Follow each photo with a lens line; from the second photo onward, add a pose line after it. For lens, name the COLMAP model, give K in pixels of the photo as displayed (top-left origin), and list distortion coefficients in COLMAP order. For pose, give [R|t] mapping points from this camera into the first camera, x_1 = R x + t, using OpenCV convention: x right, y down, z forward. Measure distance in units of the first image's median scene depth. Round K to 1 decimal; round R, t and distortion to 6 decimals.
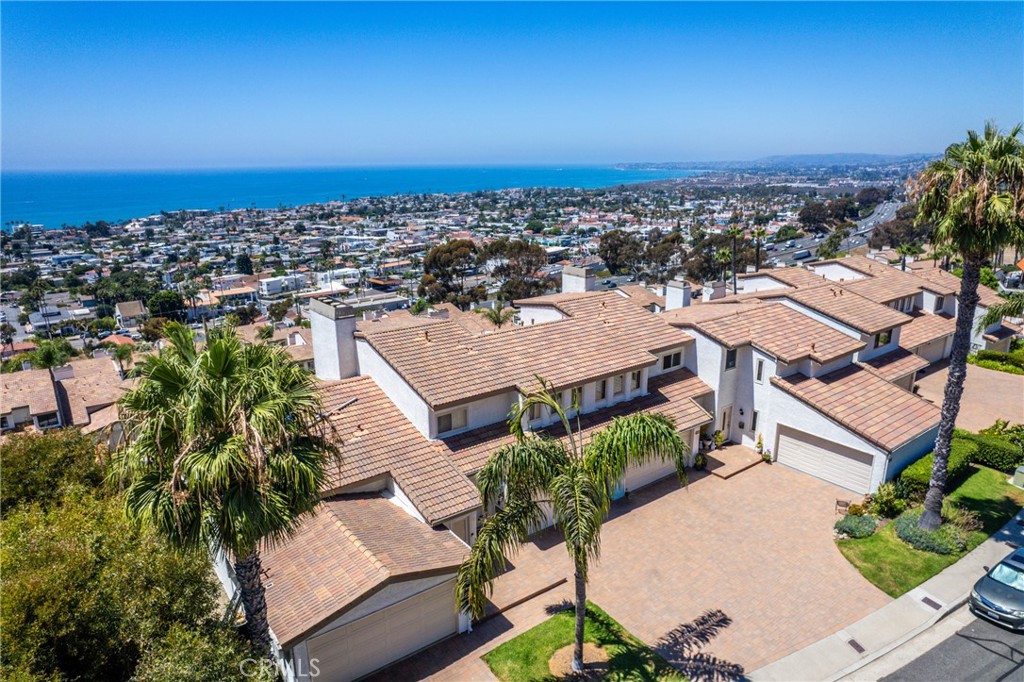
lens RADIAL K [[656.6, 0, 512.0], [0, 656.6, 341.0], [0, 0, 1]] dist [-0.066597, 0.052098]
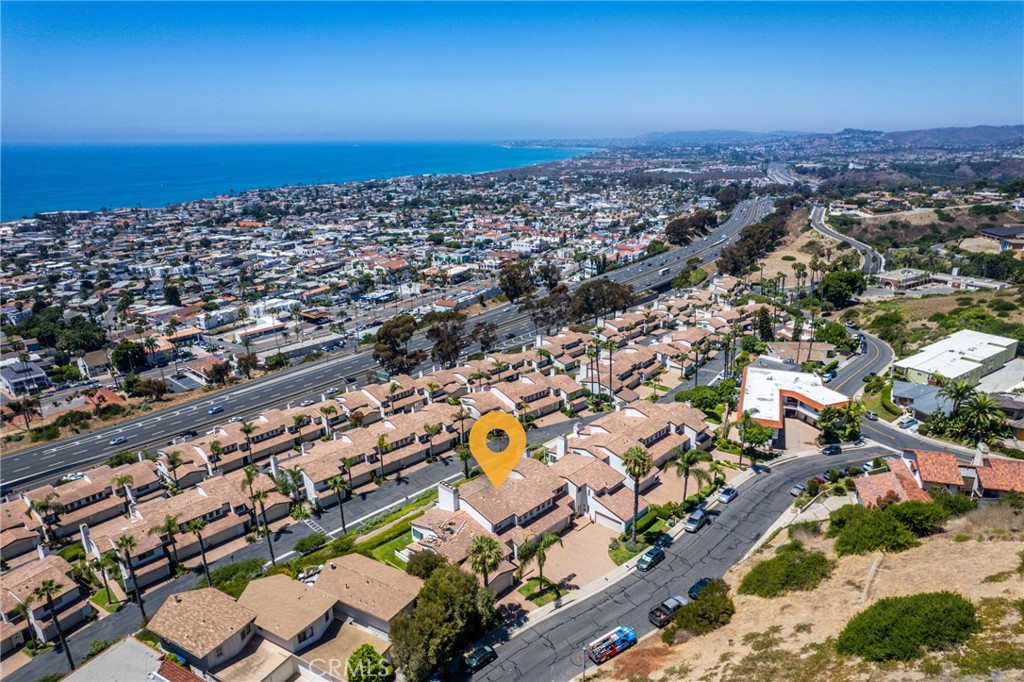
lens RADIAL K [[656.6, 0, 512.0], [0, 656.6, 341.0], [0, 0, 1]] dist [-0.066597, 0.052098]
pose [[0.986042, -0.045521, 0.160153, -0.028389], [0.039928, 0.998481, 0.037968, -0.053115], [-0.161638, -0.031043, 0.986362, -0.128177]]
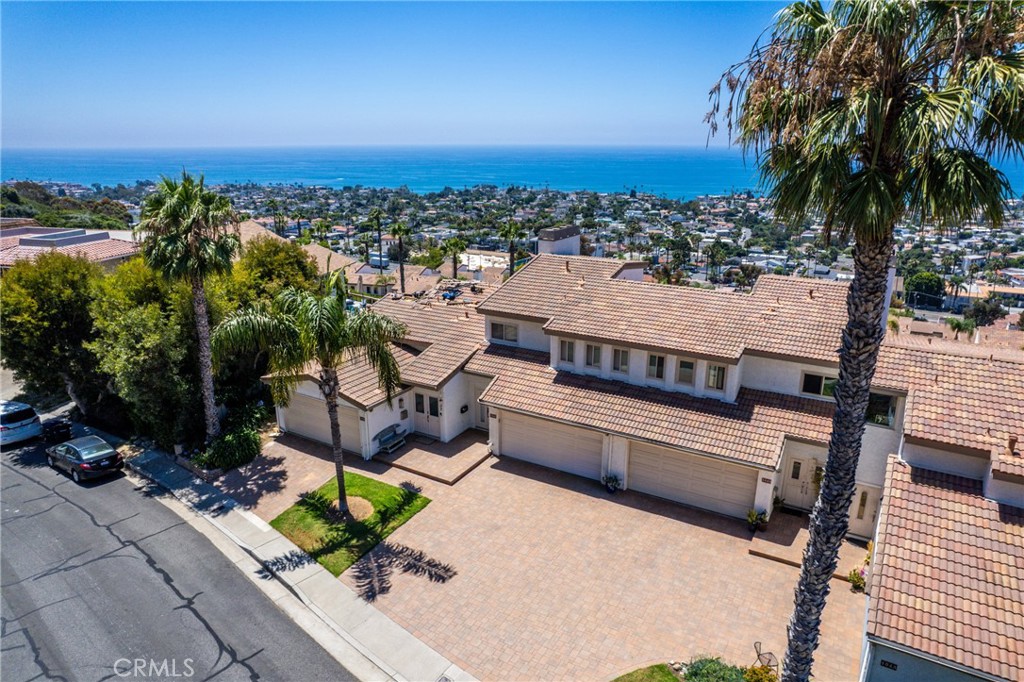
lens RADIAL K [[656.6, 0, 512.0], [0, 656.6, 341.0], [0, 0, 1]] dist [-0.066597, 0.052098]
pose [[0.396464, 0.280818, -0.874047, 0.049157], [-0.252330, 0.948733, 0.190358, -0.004395], [0.882692, 0.145078, 0.446997, 0.027866]]
